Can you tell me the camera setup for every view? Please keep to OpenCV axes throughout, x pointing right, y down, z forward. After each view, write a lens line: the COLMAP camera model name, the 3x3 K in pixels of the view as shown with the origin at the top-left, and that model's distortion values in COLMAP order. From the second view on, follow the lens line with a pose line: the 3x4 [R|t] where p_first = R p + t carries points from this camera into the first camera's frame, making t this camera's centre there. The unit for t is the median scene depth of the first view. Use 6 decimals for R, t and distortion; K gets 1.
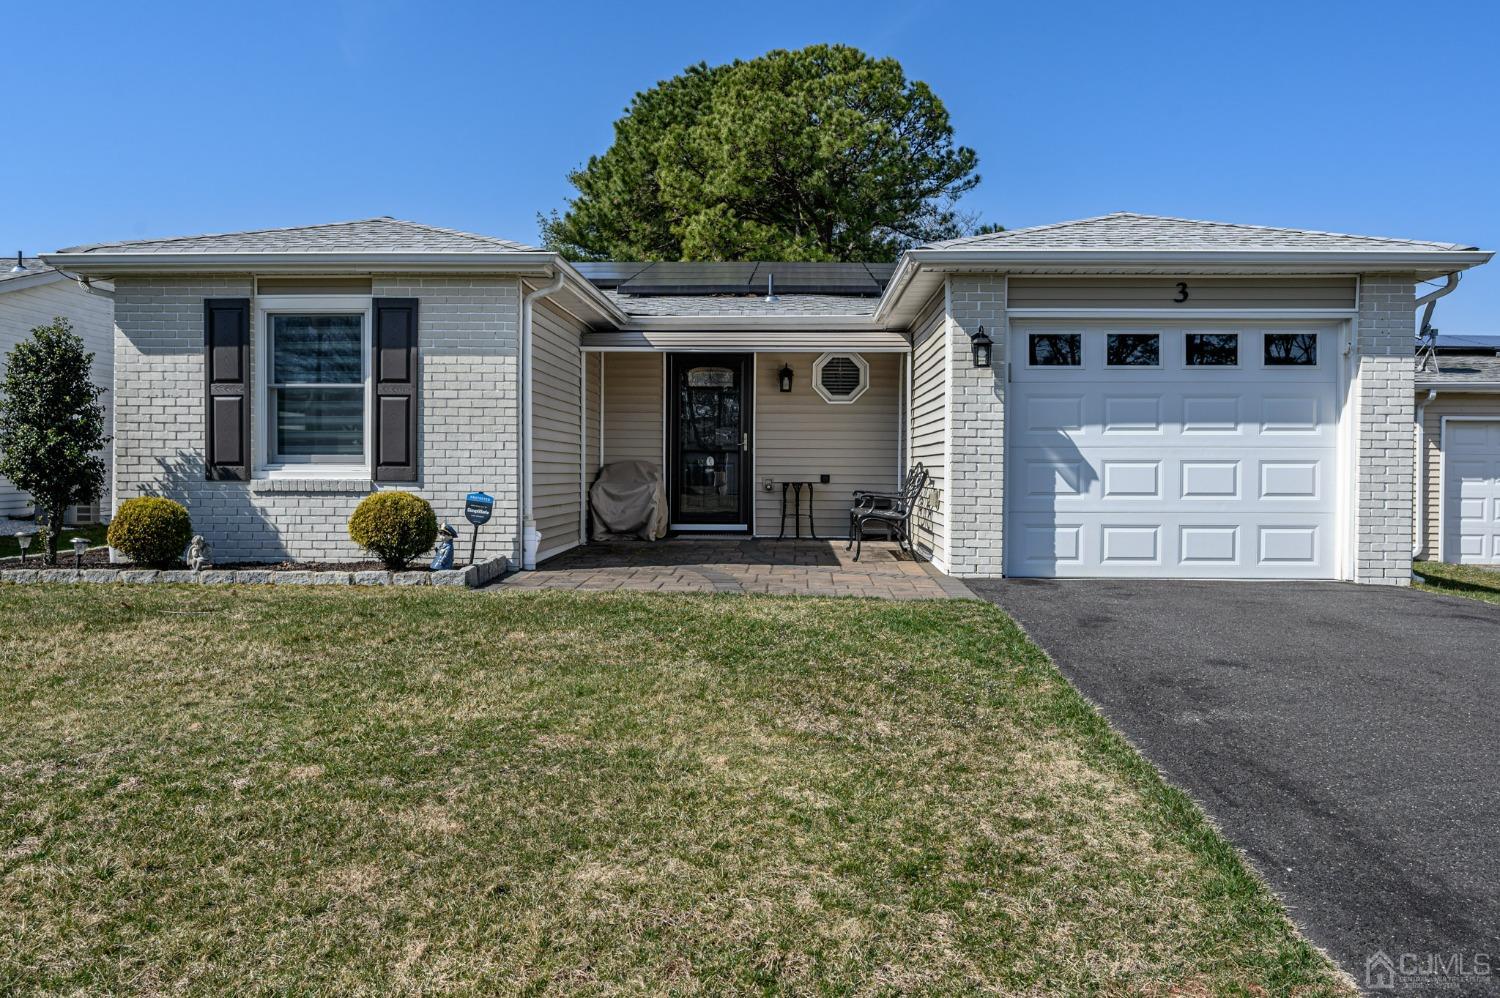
lens RADIAL K [[1209.9, 0, 759.1], [0, 1209.9, 489.2], [0, 0, 1]] dist [-0.013487, 0.009868]
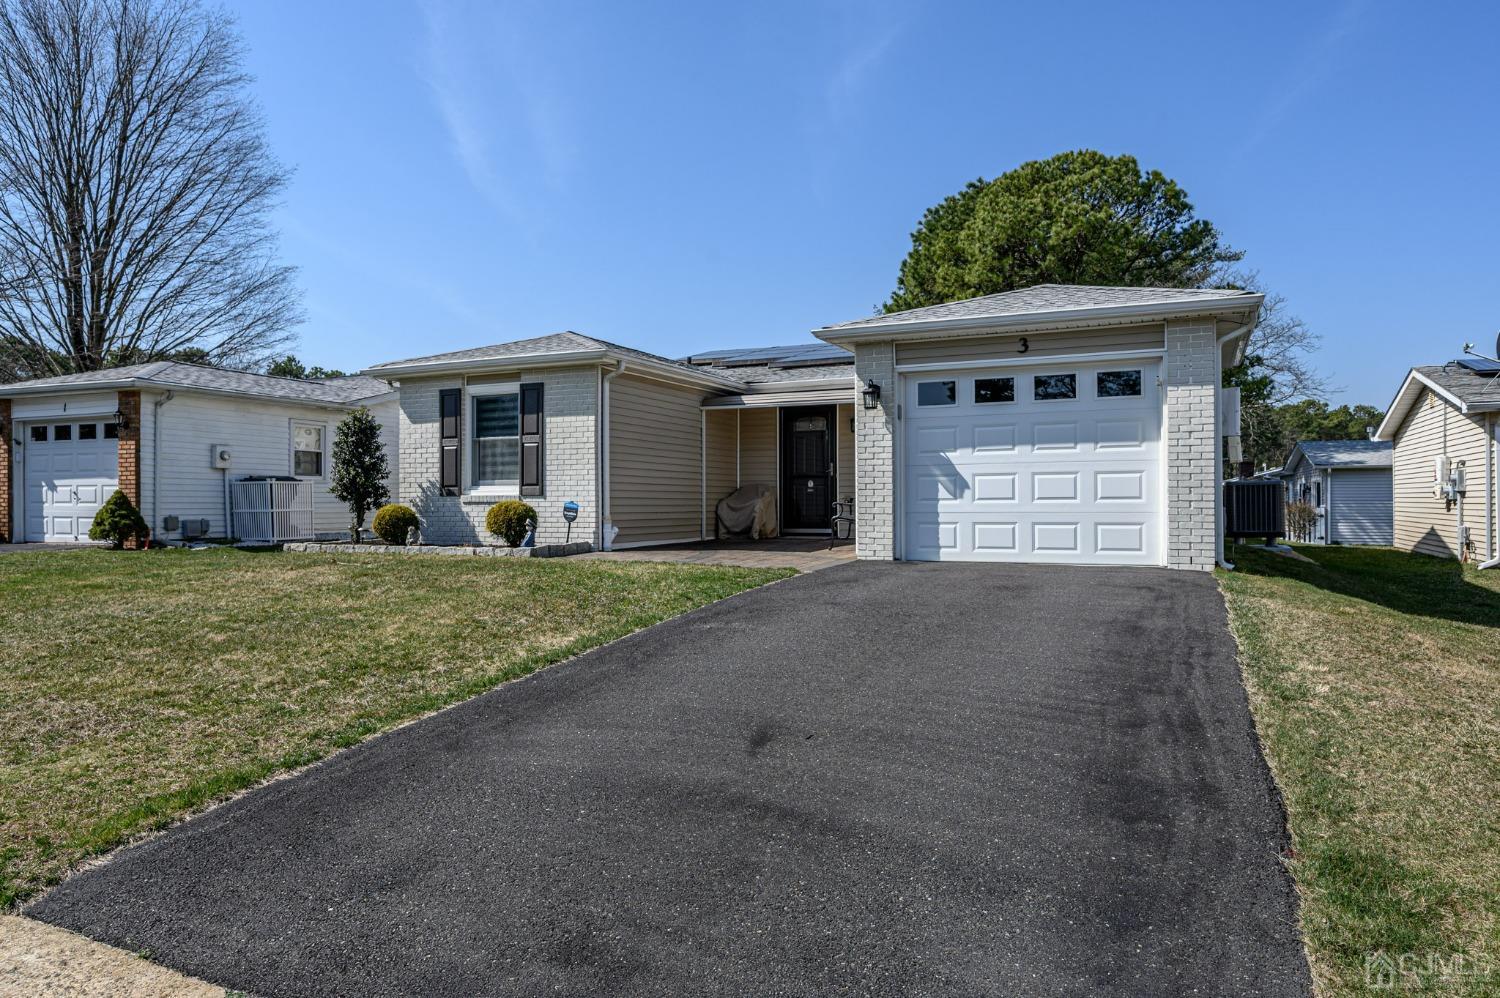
lens RADIAL K [[963.0, 0, 760.5], [0, 963.0, 495.5], [0, 0, 1]] dist [0.006325, 0.004724]
pose [[0.922946, -0.011127, -0.384770, 0.476486], [0.001293, 0.999666, -0.025810, 0.027061], [0.384928, 0.023323, 0.922652, -0.076412]]
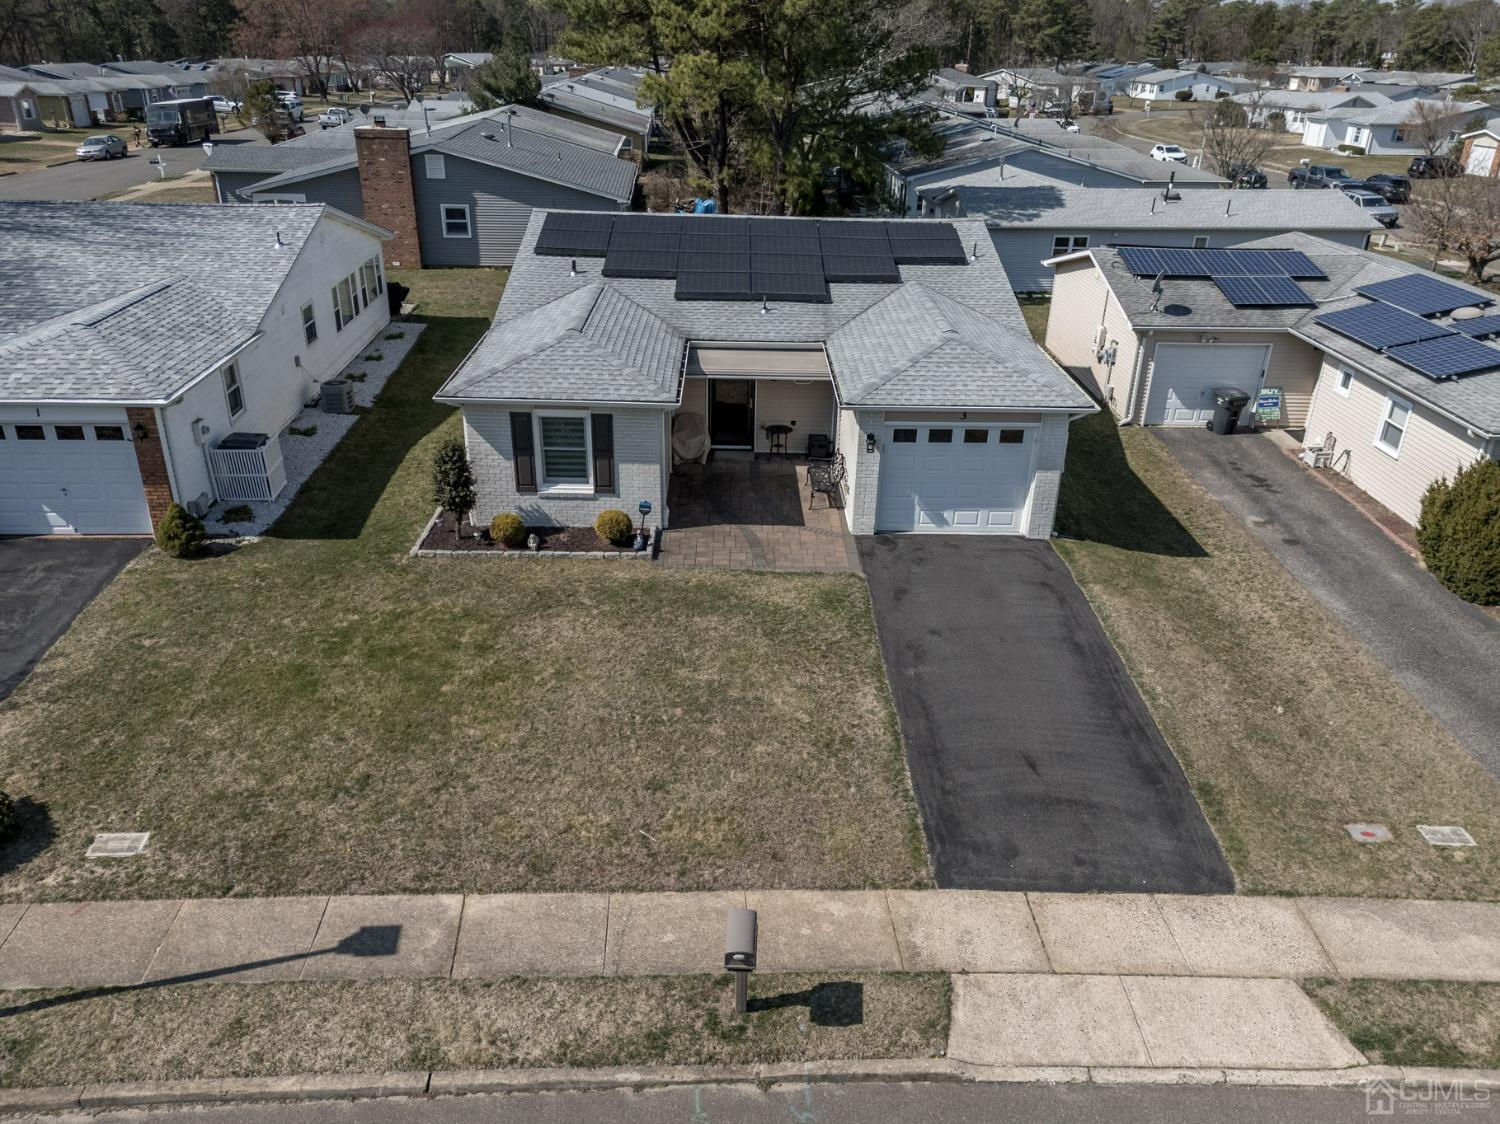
lens RADIAL K [[1088.7, 0, 742.4], [0, 1088.7, 559.5], [0, 0, 1]] dist [0.001136, -0.004000]
pose [[0.999290, -0.003208, 0.037548, -0.123264], [-0.012492, 0.911838, 0.410360, -0.711580], [-0.035554, -0.410537, 0.911151, -0.870184]]
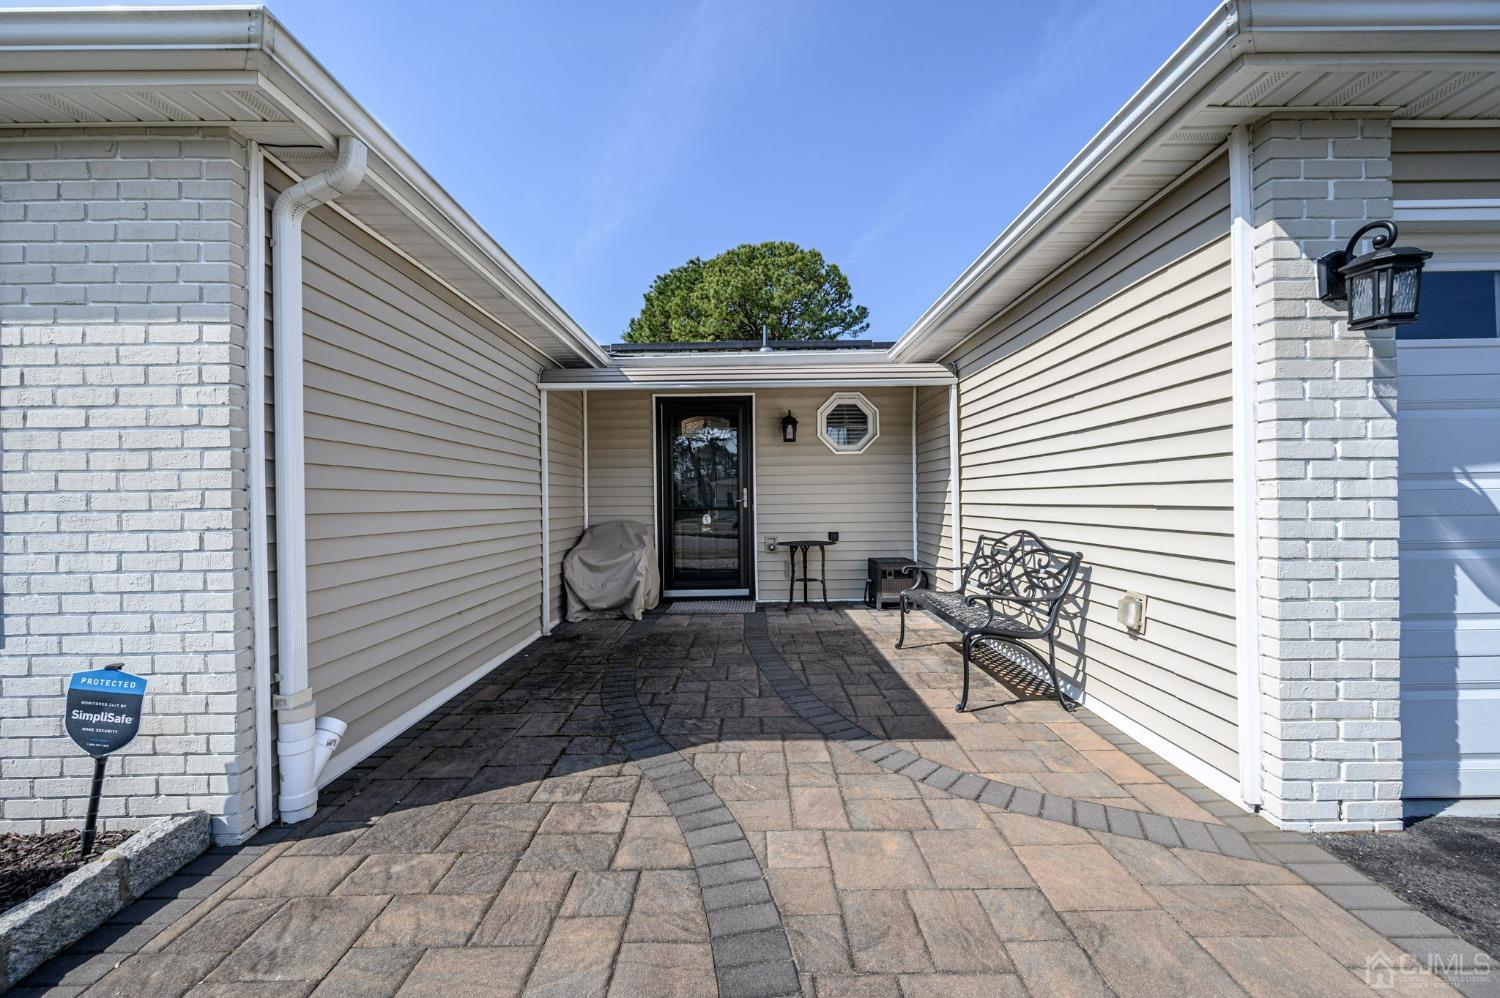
lens RADIAL K [[588.6, 0, 751.0], [0, 588.6, 496.5], [0, 0, 1]] dist [-0.002682, 0.000506]
pose [[0.999221, -0.019473, 0.034326, -0.030925], [0.020242, 0.999549, -0.022204, -0.042298], [-0.033879, 0.022881, 0.999164, 0.783734]]
